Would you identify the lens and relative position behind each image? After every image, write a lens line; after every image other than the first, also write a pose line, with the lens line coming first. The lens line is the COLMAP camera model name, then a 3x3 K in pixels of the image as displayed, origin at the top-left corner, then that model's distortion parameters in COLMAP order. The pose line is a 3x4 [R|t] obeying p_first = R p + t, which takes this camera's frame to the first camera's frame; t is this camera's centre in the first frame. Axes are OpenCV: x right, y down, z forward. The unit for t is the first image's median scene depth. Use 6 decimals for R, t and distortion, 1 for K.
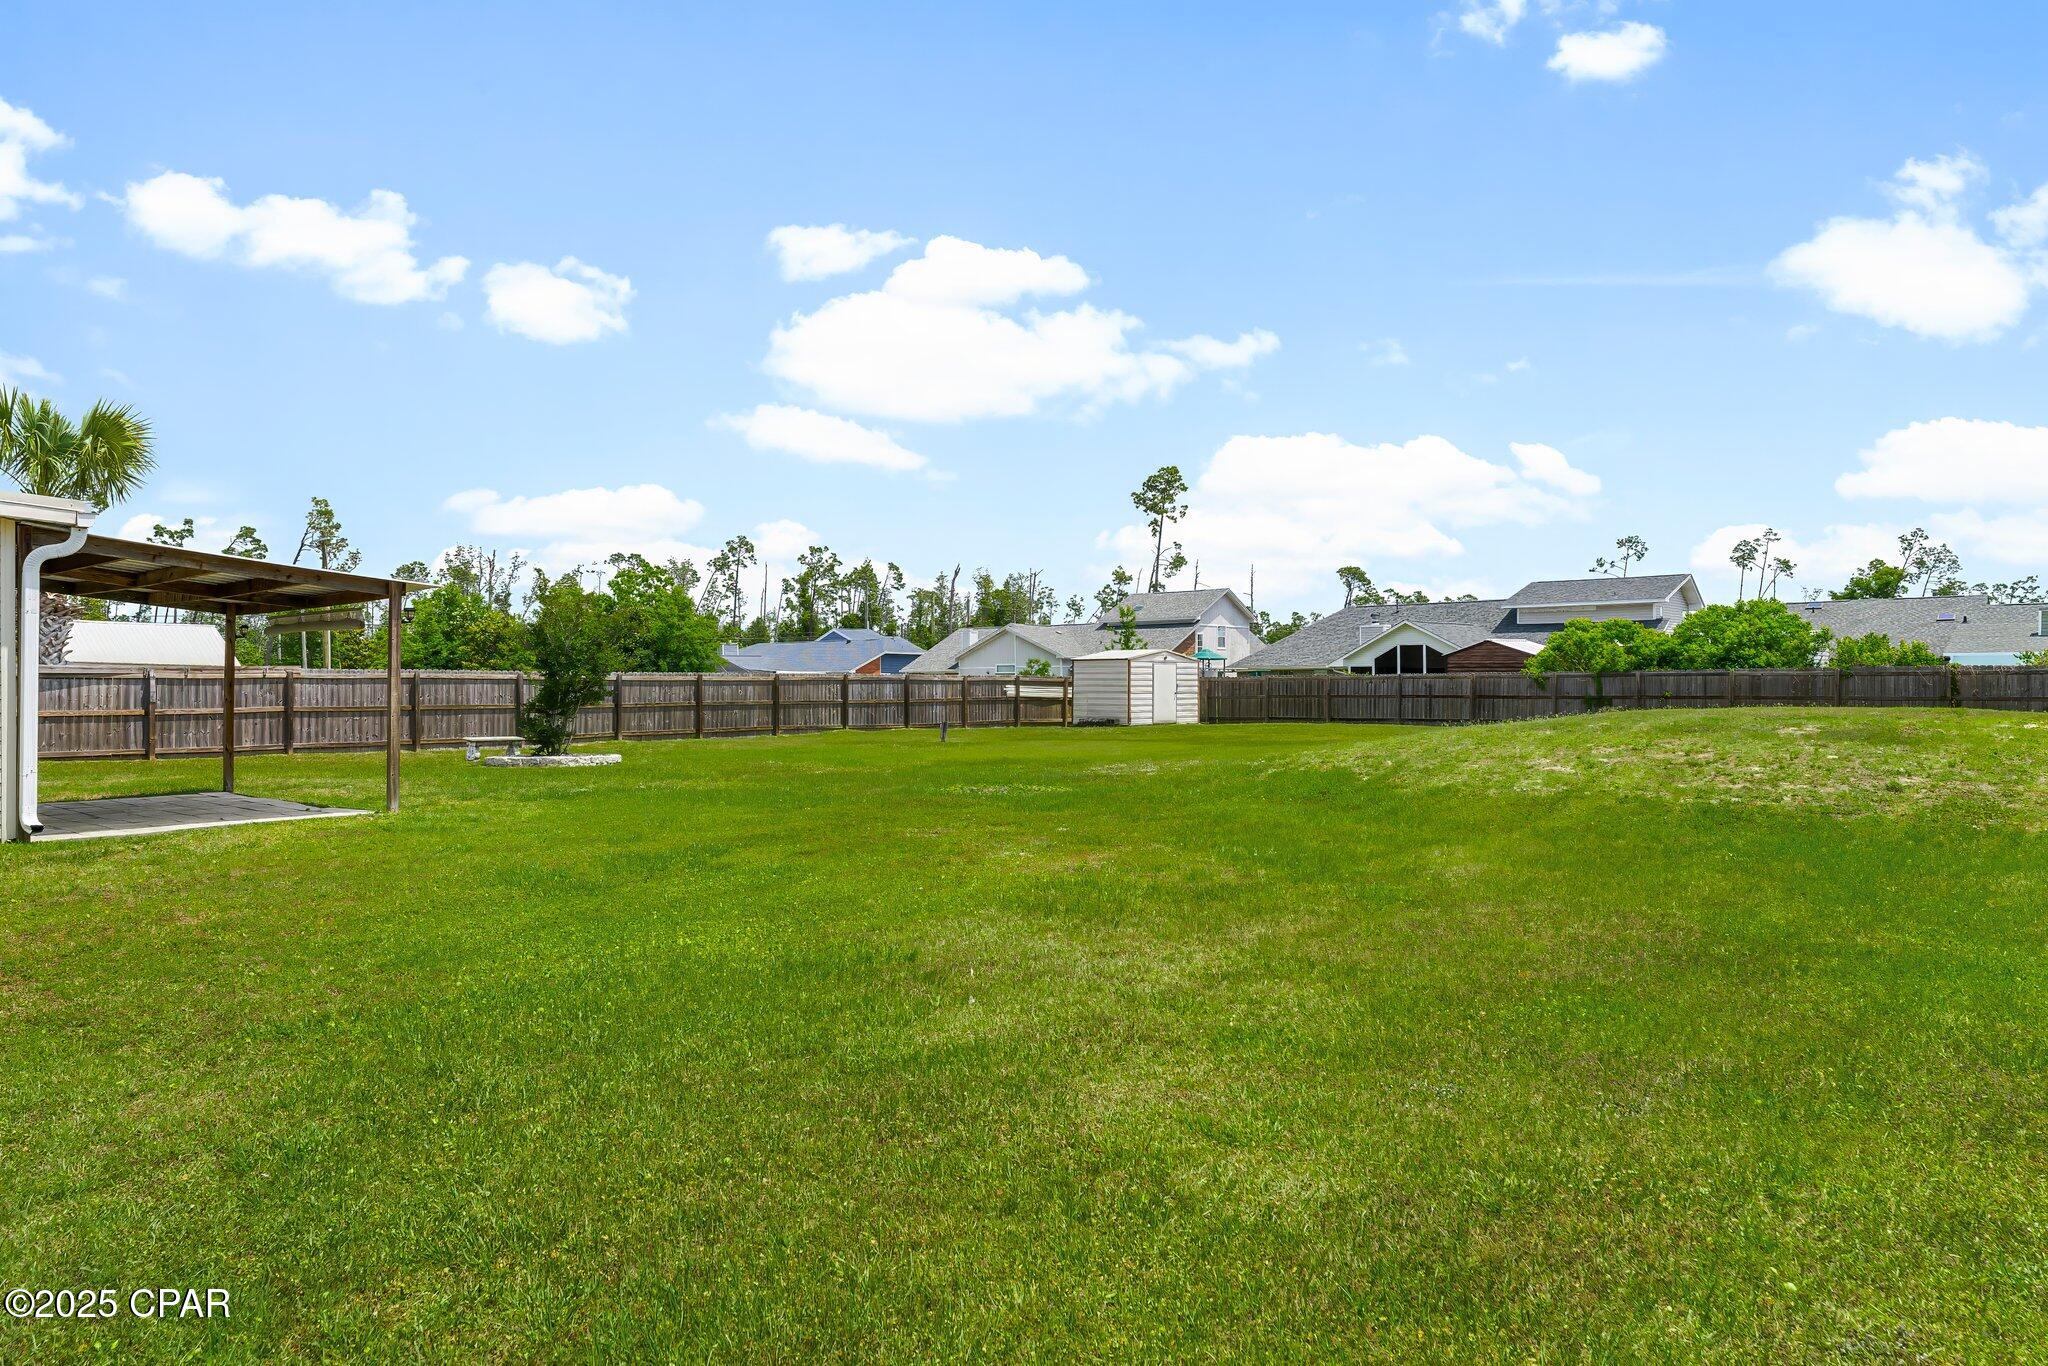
lens RADIAL K [[1333.4, 0, 1024.0], [0, 1333.4, 683.0], [0, 0, 1]] dist [-0.004134, 0.000219]
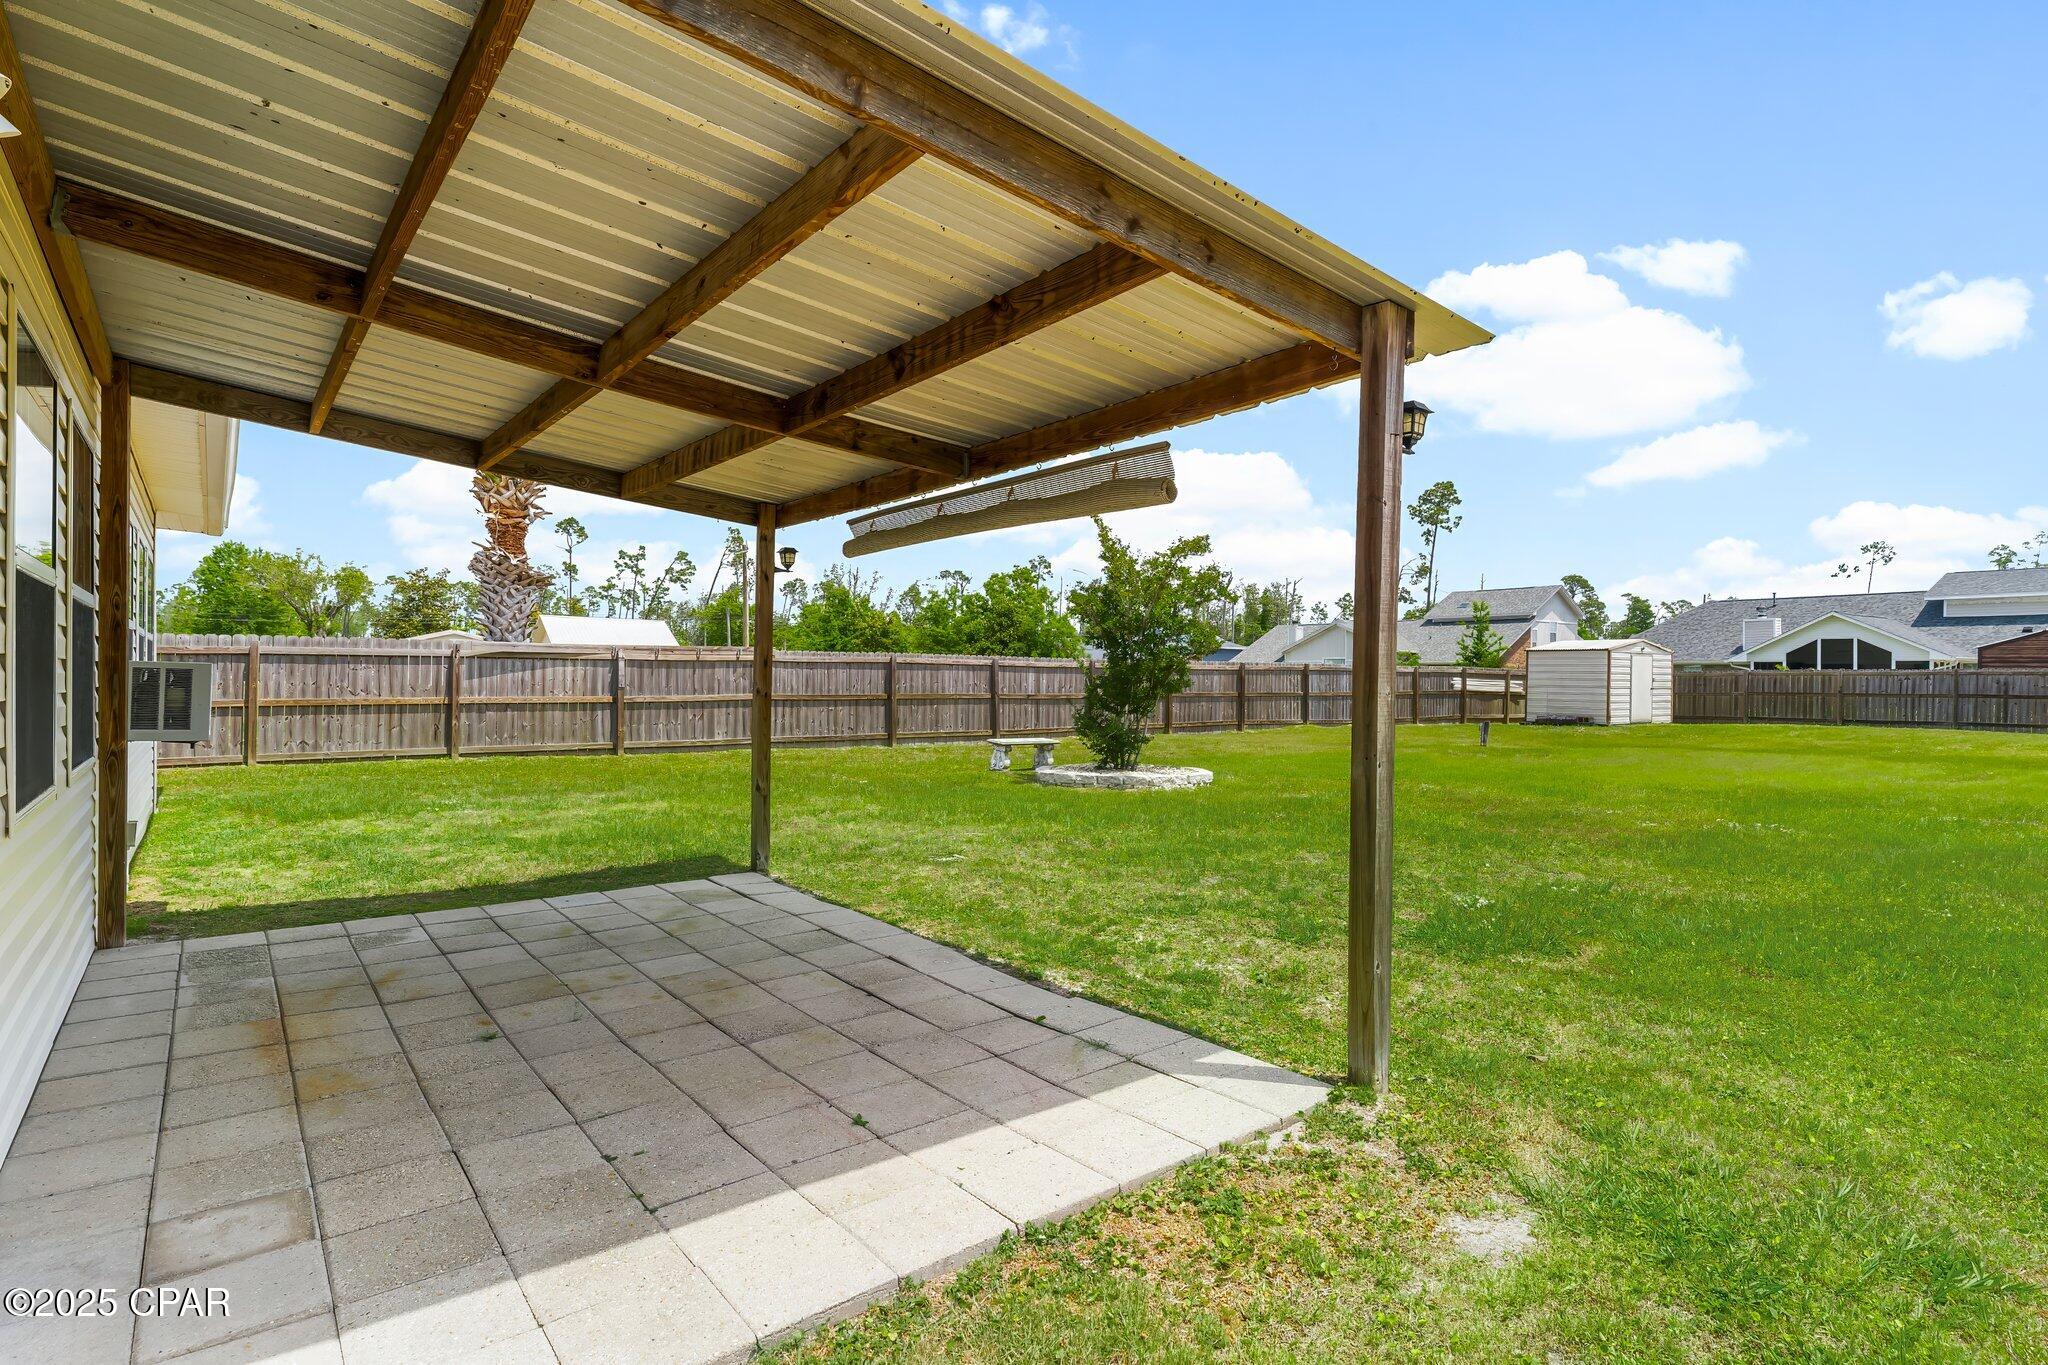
lens RADIAL K [[1035.3, 0, 1024.0], [0, 1035.3, 682.5], [0, 0, 1]] dist [-0.001893, -0.000067]
pose [[0.979068, 0.011632, -0.203202, -0.161946], [-0.010045, 0.999910, 0.008840, 0.001677], [0.203287, -0.006613, 0.979097, 0.244162]]
